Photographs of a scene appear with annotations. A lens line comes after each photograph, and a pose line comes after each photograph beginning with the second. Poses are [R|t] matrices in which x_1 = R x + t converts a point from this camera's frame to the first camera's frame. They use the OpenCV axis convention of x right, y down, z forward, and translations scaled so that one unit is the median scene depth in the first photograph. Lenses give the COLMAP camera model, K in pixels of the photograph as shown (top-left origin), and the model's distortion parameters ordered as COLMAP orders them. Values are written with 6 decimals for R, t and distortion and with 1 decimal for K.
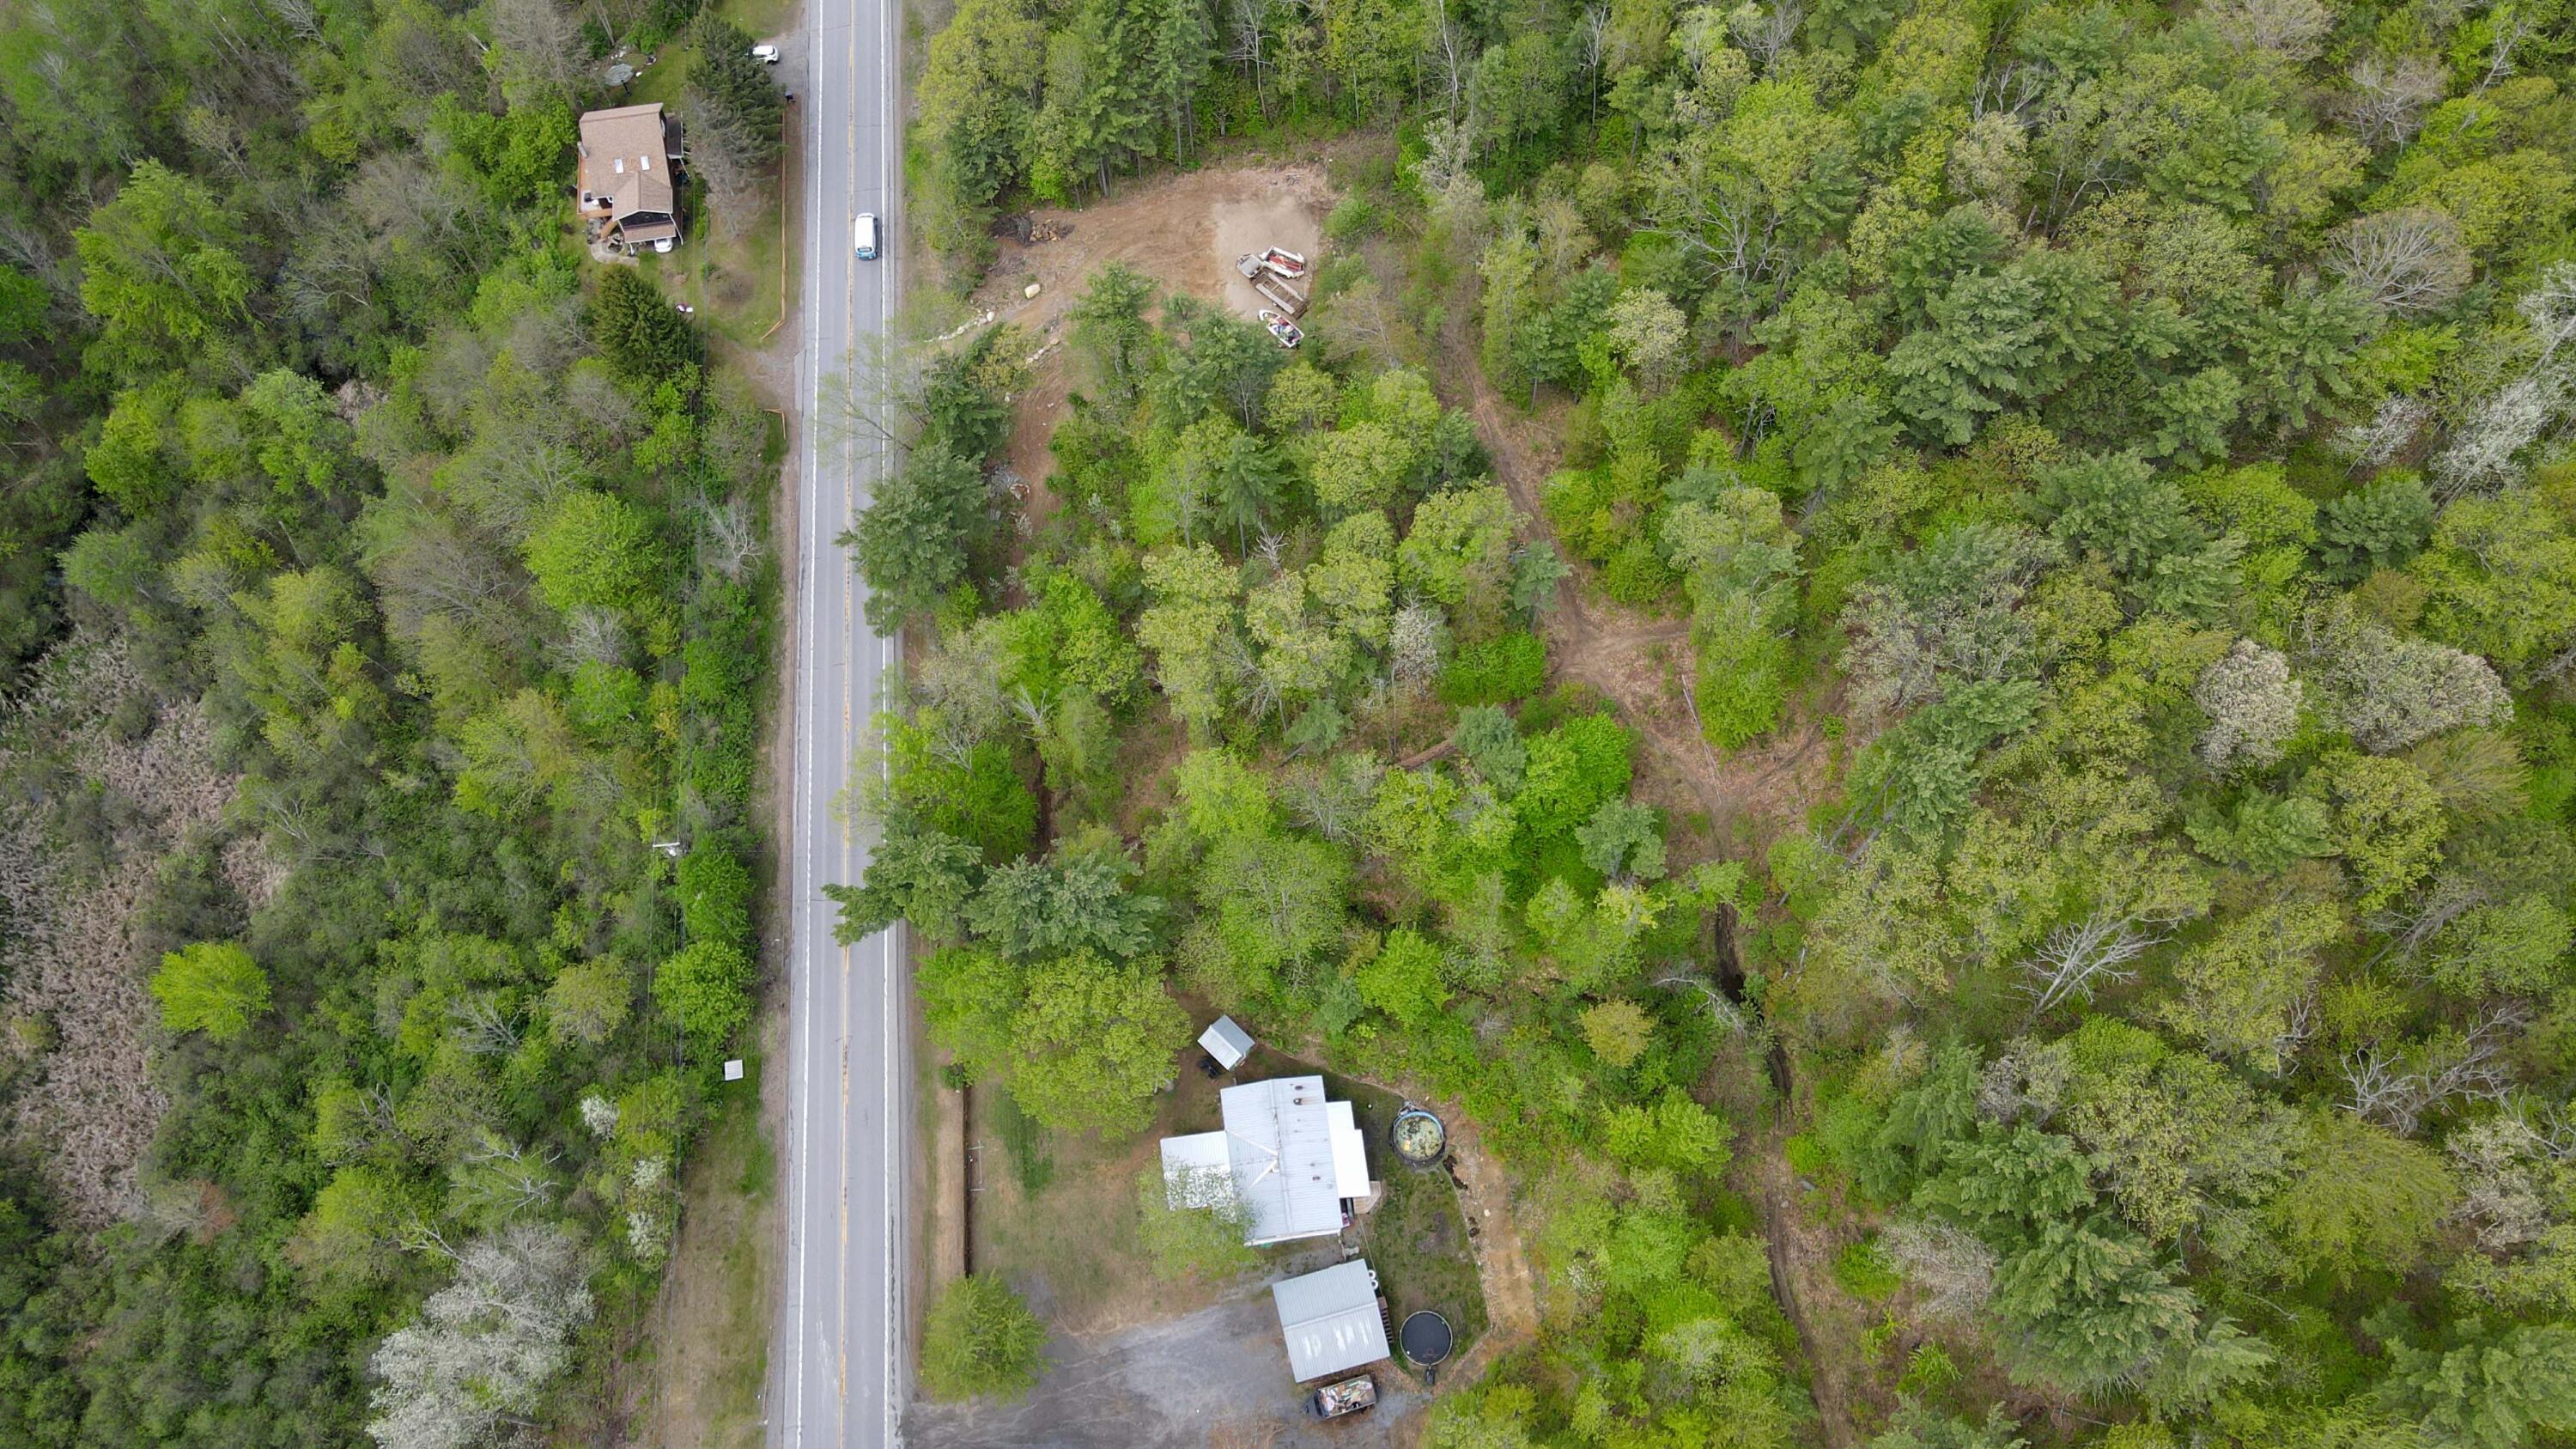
lens RADIAL K [[1895.5, 0, 1302.2], [0, 1895.5, 735.5], [0, 0, 1]] dist [0.000052, 0.028789]
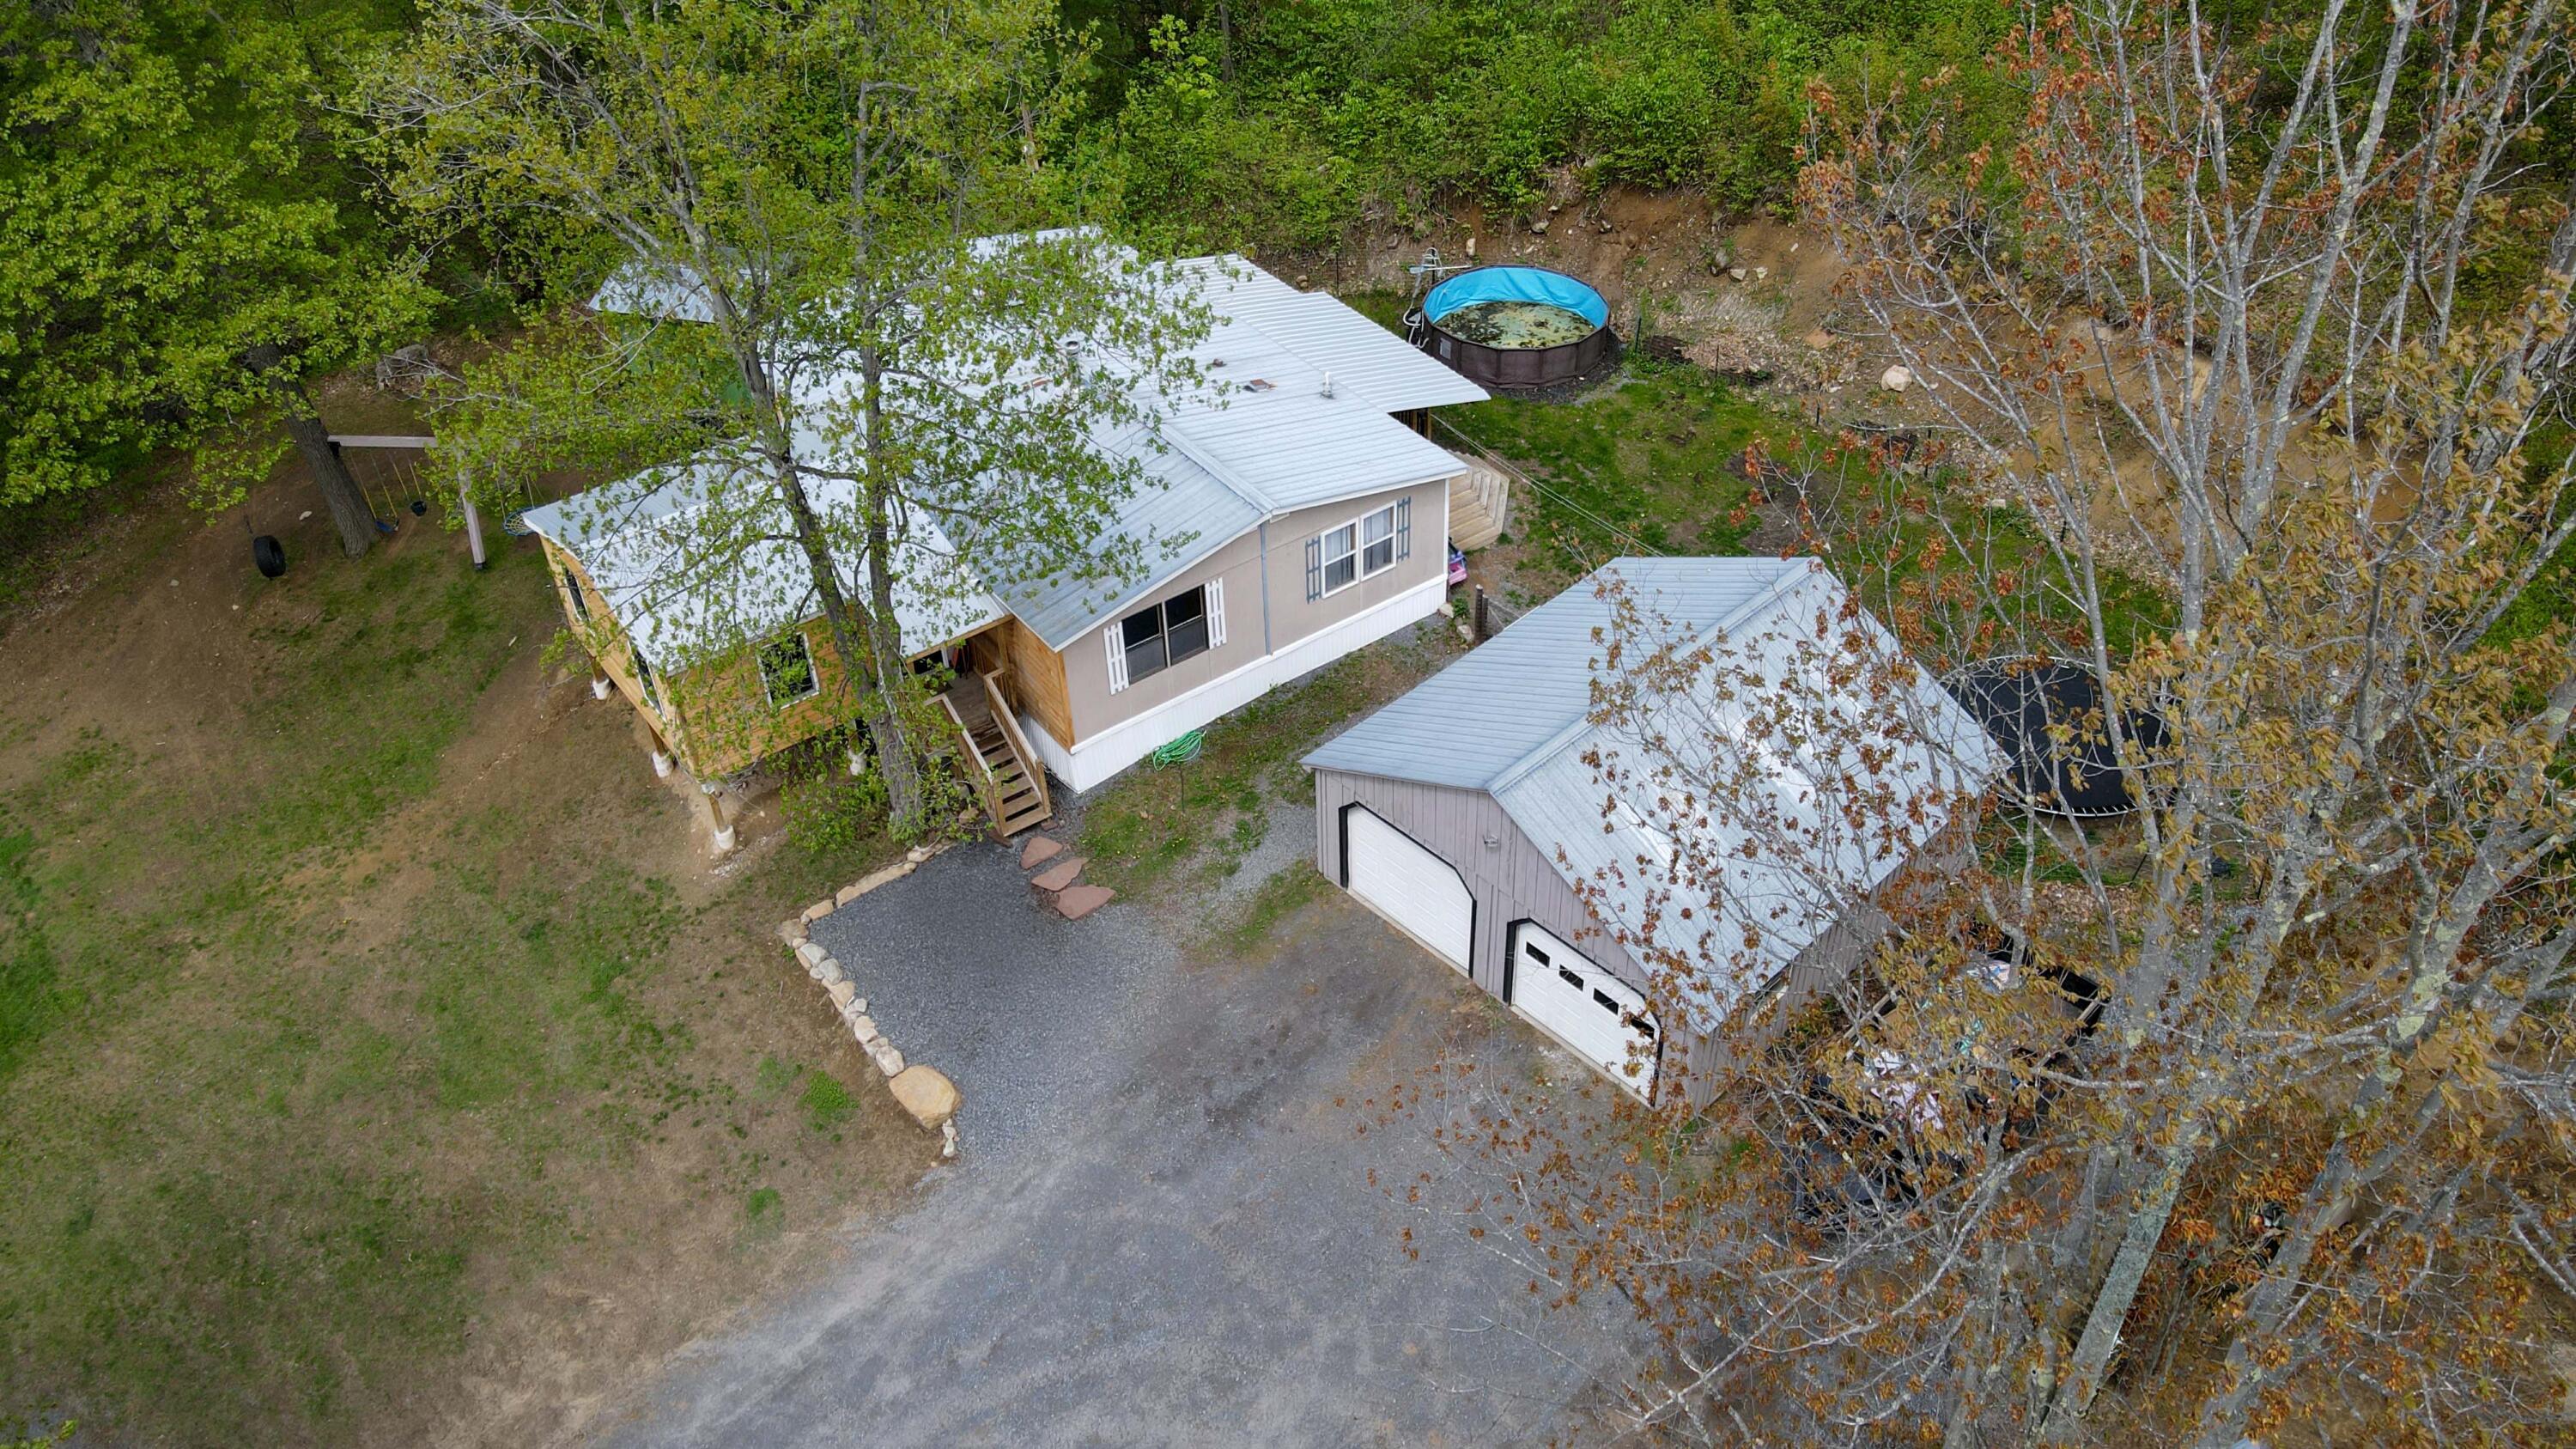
lens RADIAL K [[1895.5, 0, 1290.4], [0, 1895.5, 723.2], [0, 0, 1]] dist [0.000052, 0.028789]
pose [[0.880746, -0.311709, 0.356543, -0.079712], [0.435125, 0.829813, -0.349396, 0.335112], [-0.186954, 0.462870, 0.866487, 0.789409]]
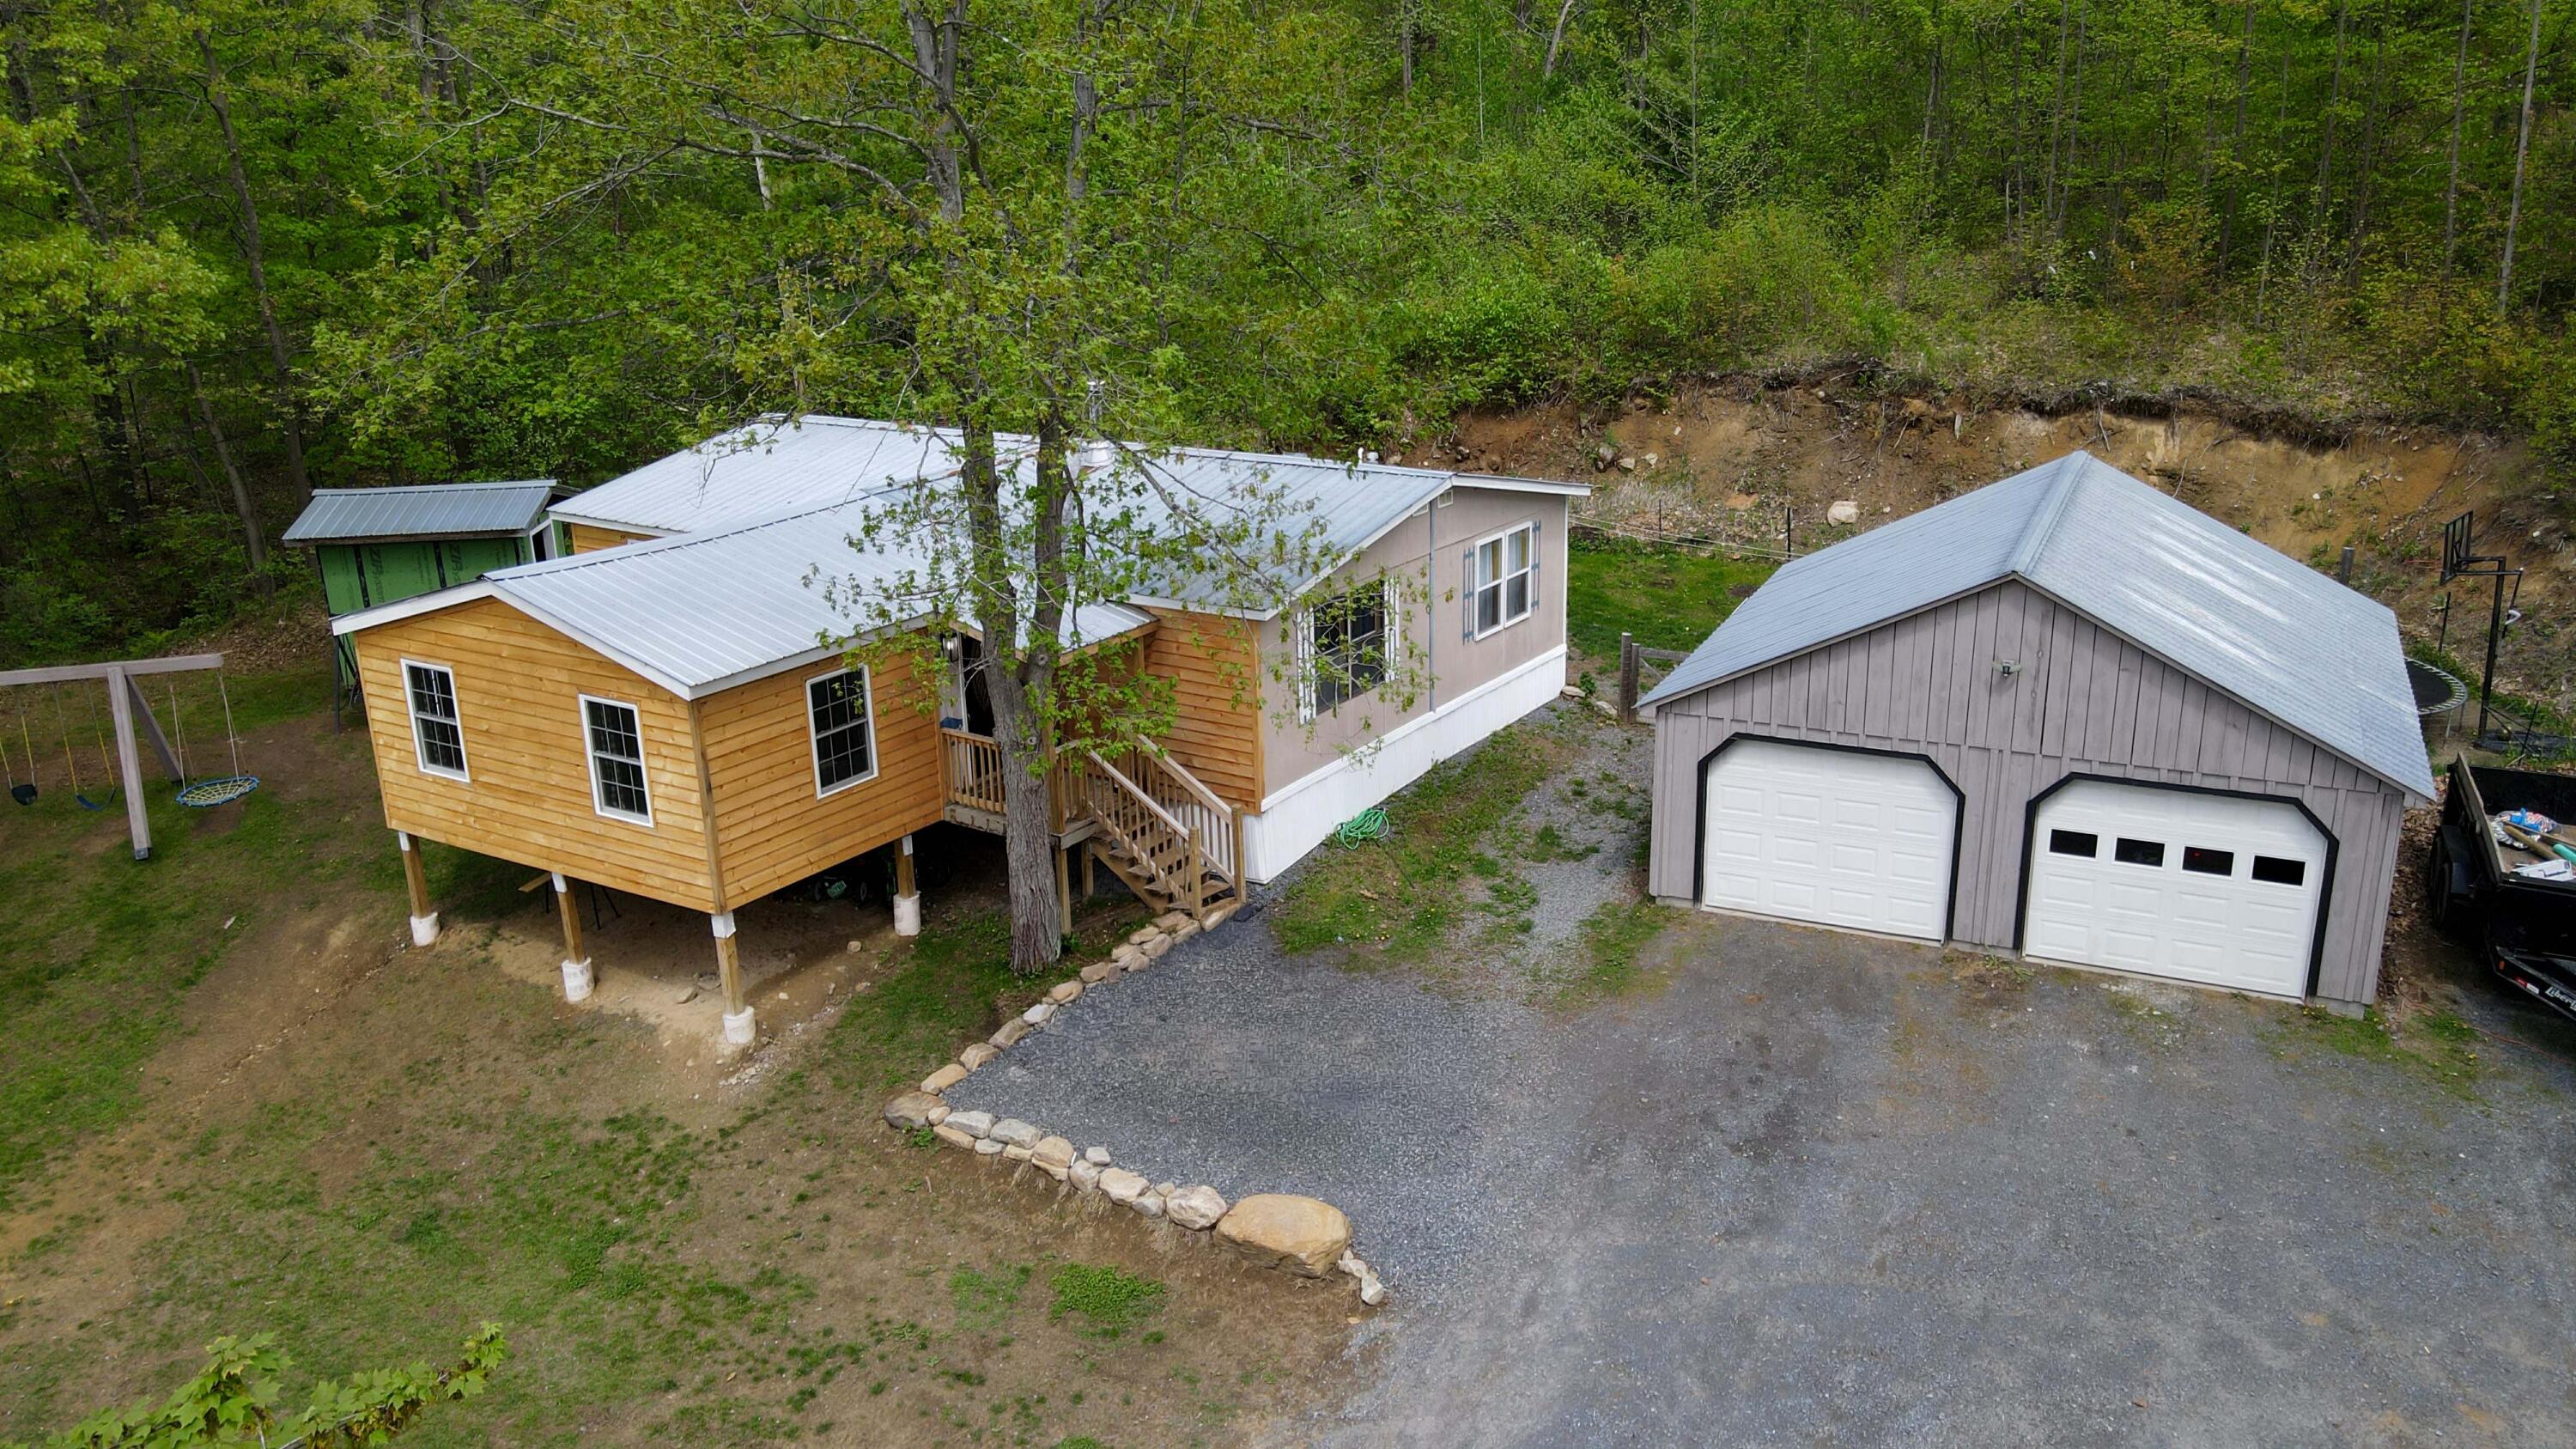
lens RADIAL K [[1895.5, 0, 1293.9], [0, 1895.5, 725.3], [0, 0, 1]] dist [0.000052, 0.028789]
pose [[0.658018, -0.226320, 0.718187, -0.125931], [0.685731, 0.574151, -0.447351, 0.318435], [-0.311103, 0.786848, 0.532996, 0.886906]]
